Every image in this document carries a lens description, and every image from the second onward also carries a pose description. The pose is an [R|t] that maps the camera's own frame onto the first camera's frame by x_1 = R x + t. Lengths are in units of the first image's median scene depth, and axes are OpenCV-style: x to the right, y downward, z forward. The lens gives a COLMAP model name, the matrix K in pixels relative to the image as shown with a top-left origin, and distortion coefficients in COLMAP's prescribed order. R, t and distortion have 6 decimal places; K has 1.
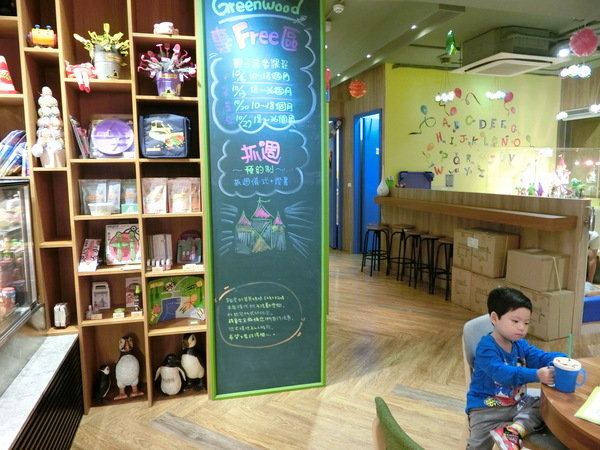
lens RADIAL K [[448.4, 0, 300.5], [0, 448.4, 224.6], [0, 0, 1]] dist [-0.022183, -0.001659]
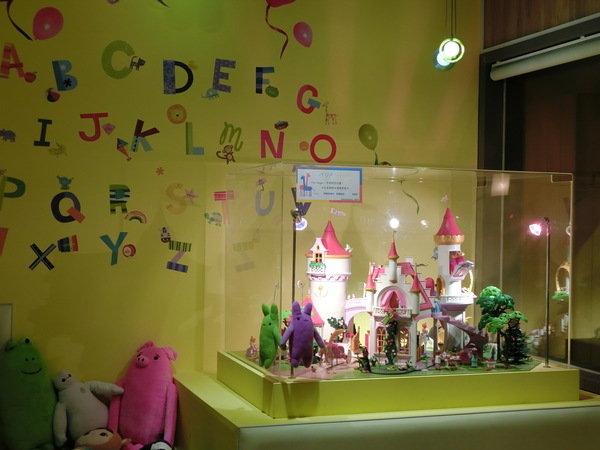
lens RADIAL K [[877.3, 0, 299.7], [0, 877.3, 224.7], [0, 0, 1]] dist [-0.017326, 0.000000]
pose [[0.997119, 0.023811, 0.072017, 0.446356], [-0.015285, 0.993050, -0.116693, -0.074326], [-0.074295, 0.115256, 0.990554, 0.474764]]
